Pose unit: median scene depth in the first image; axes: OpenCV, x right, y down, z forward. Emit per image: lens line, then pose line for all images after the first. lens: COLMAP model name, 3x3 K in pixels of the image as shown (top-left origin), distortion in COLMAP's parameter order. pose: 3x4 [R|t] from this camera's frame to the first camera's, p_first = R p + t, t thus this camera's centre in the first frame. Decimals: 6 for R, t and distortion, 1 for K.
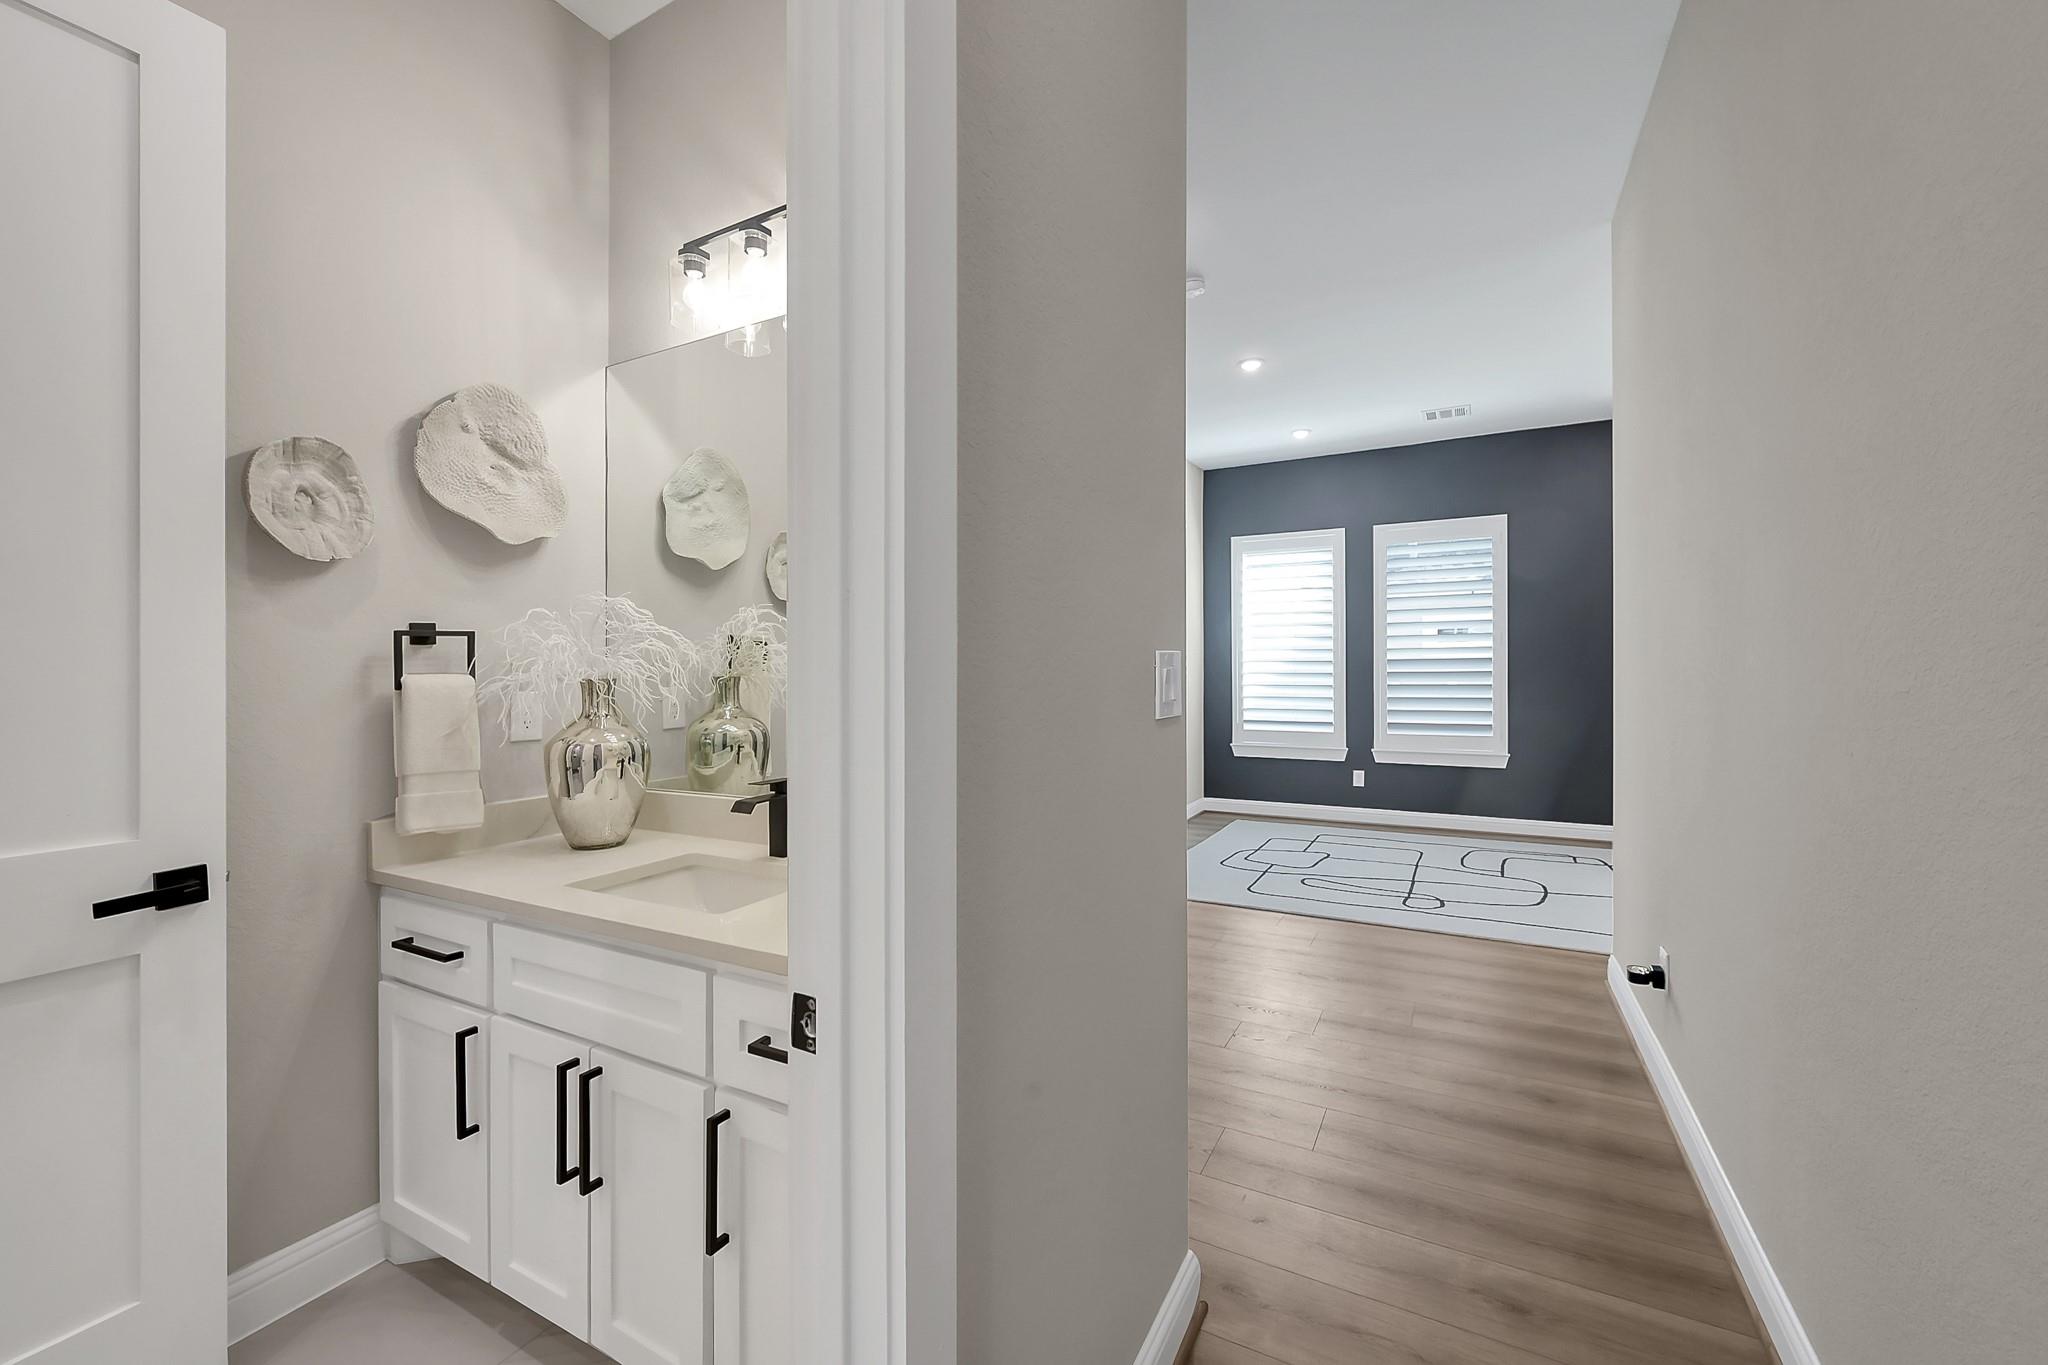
lens RADIAL K [[805.9, 0, 1022.4], [0, 805.9, 679.6], [0, 0, 1]] dist [-0.011100, 0.000507]
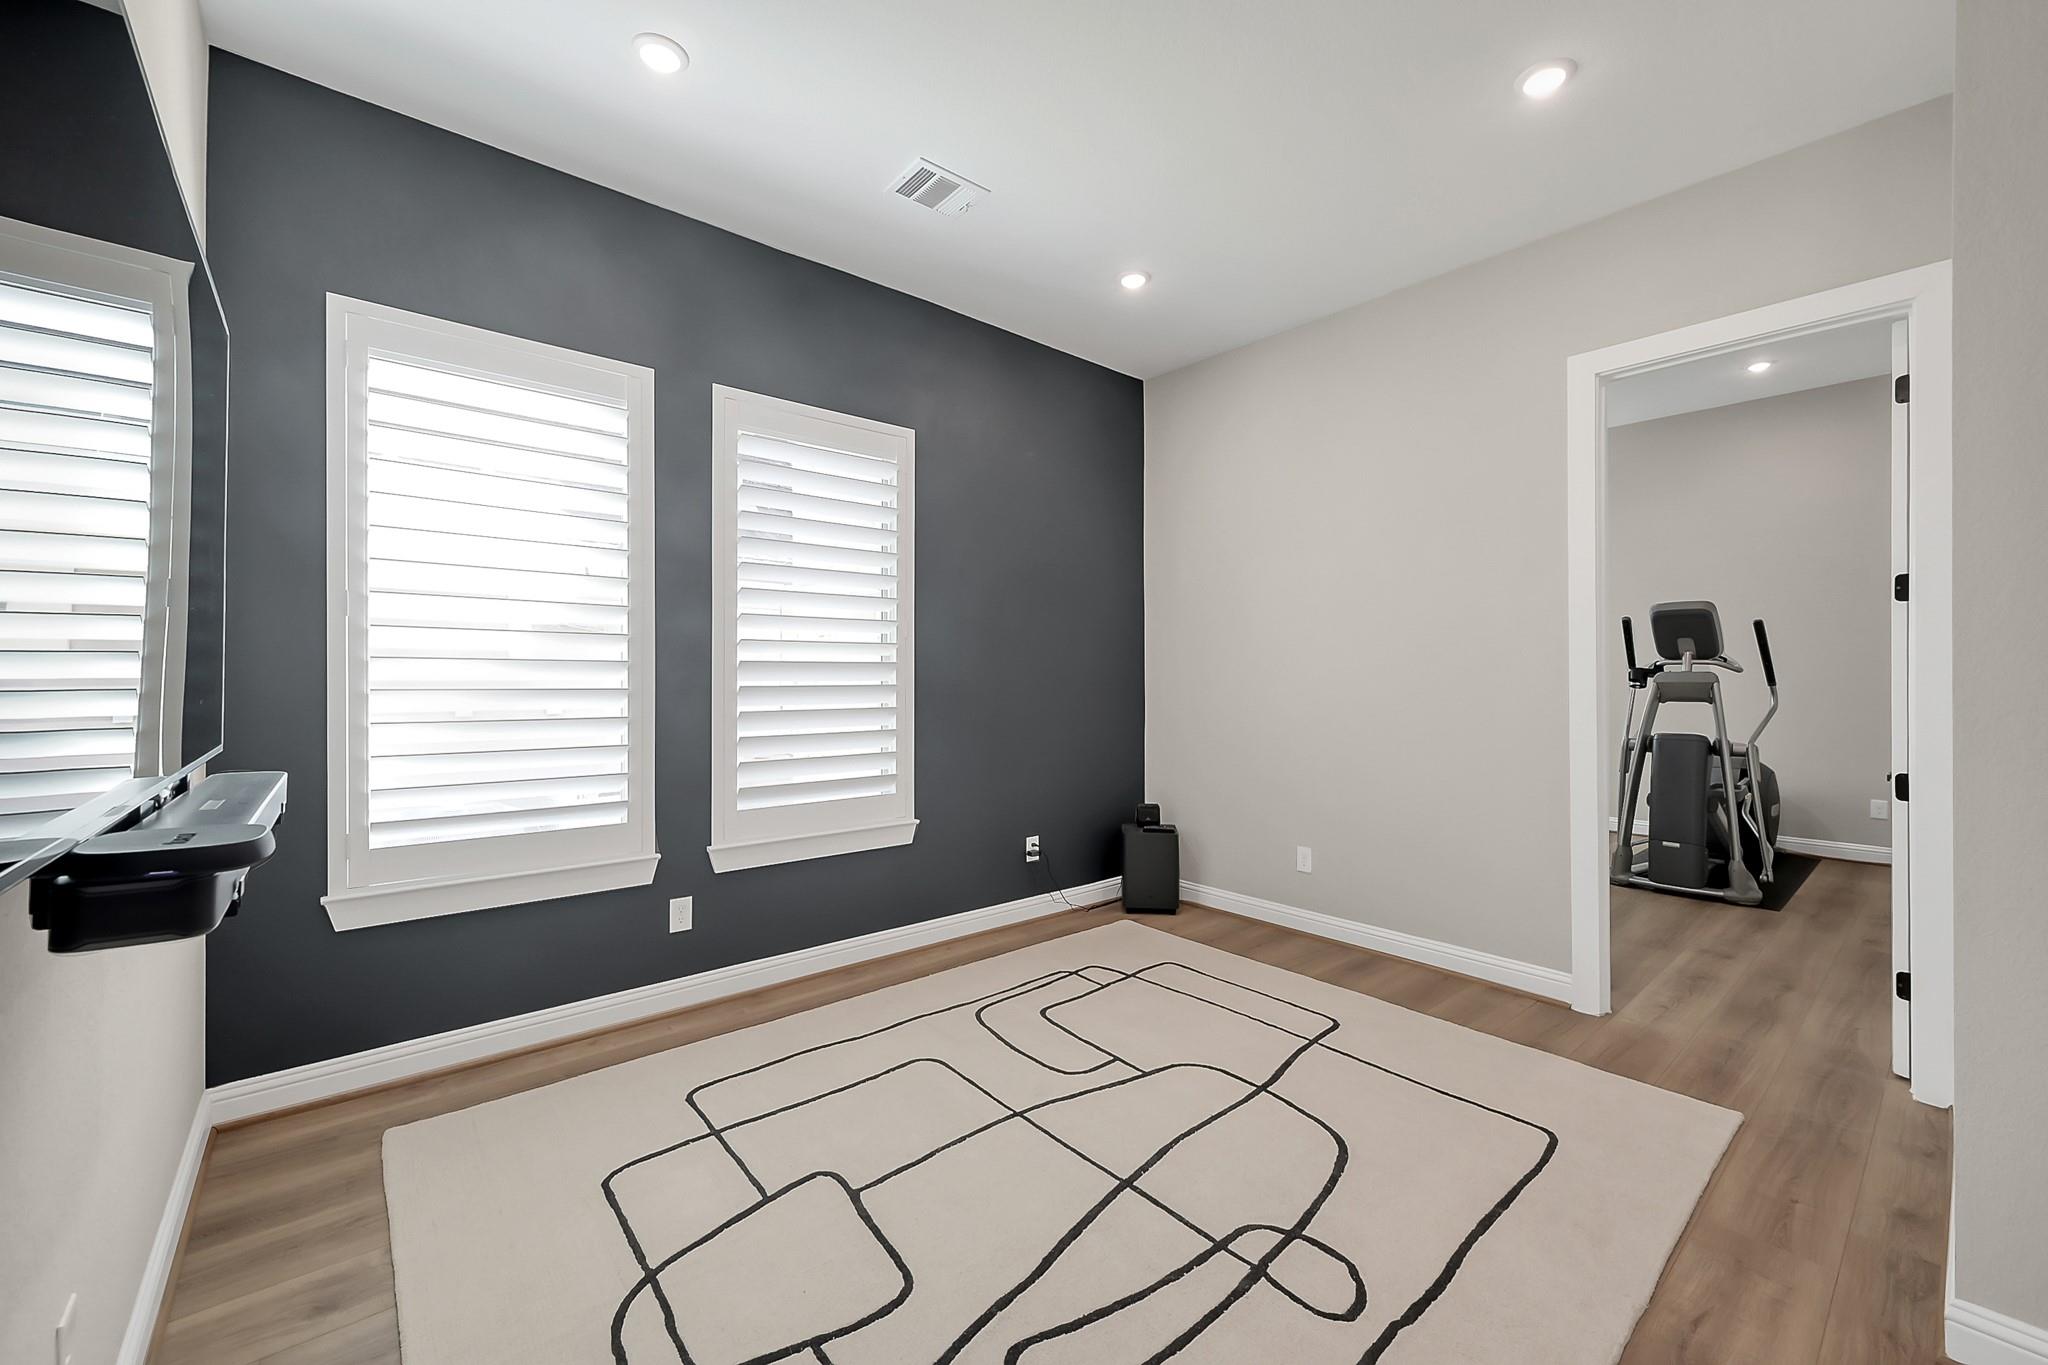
lens RADIAL K [[805.9, 0, 1022.4], [0, 805.9, 679.6], [0, 0, 1]] dist [-0.011100, 0.000507]
pose [[0.365996, 0.005726, 0.930599, 0.056242], [0.007819, 0.999927, -0.009228, -0.007296], [-0.930584, 0.010654, 0.365924, 0.645064]]
